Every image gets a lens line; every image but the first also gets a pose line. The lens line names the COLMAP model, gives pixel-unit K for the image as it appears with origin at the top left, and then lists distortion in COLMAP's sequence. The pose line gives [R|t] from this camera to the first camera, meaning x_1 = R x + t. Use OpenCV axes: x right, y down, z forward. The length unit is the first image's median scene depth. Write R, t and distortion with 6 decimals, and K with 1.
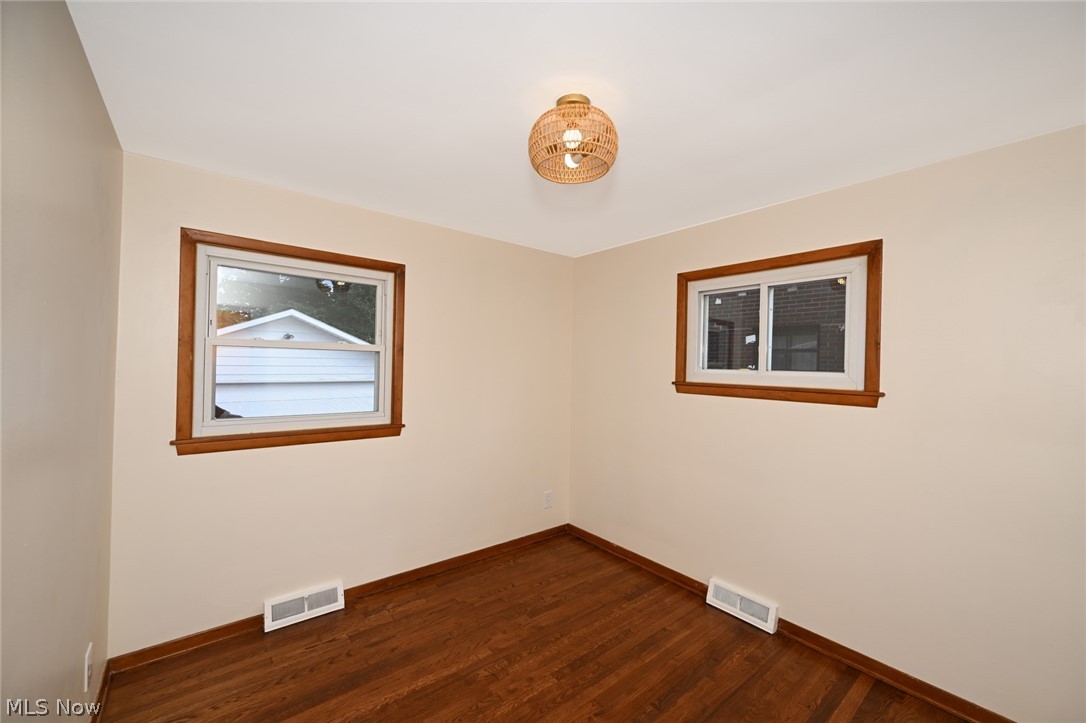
lens RADIAL K [[436.1, 0, 541.7], [0, 436.1, 362.7], [0, 0, 1]] dist [-0.002177, -0.000105]
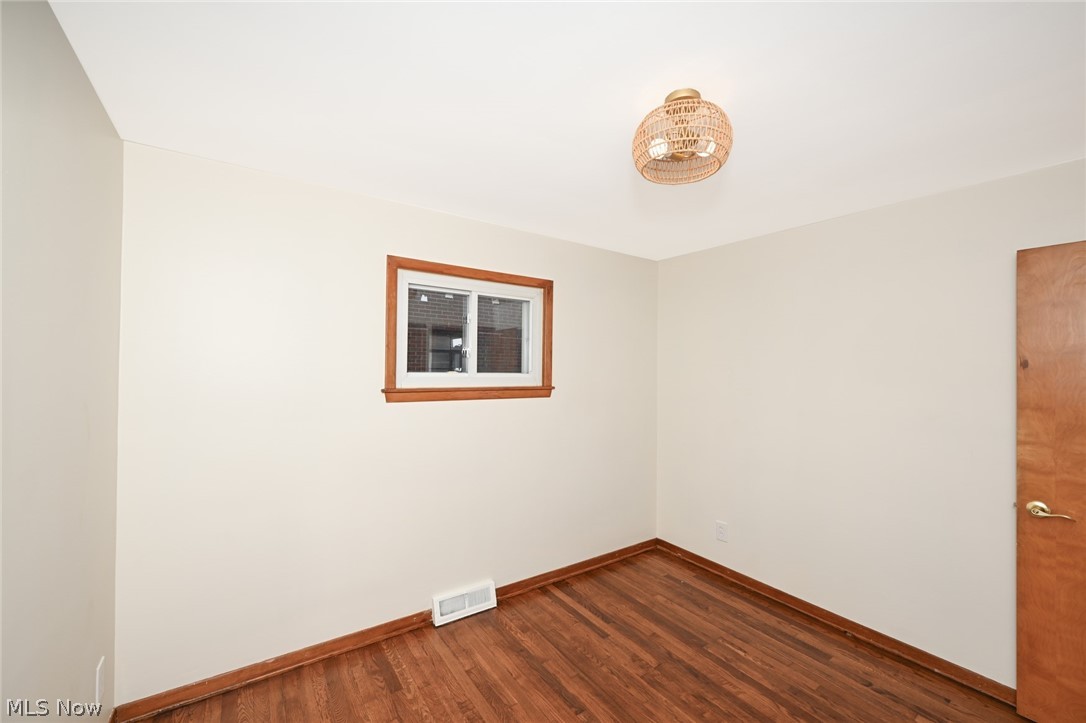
lens RADIAL K [[436.1, 0, 541.7], [0, 436.1, 362.7], [0, 0, 1]] dist [-0.002177, -0.000105]
pose [[0.066705, -0.007320, 0.997746, -0.555376], [-0.013914, 0.999869, 0.008266, -0.018357], [-0.997676, -0.014434, 0.066595, 0.771649]]
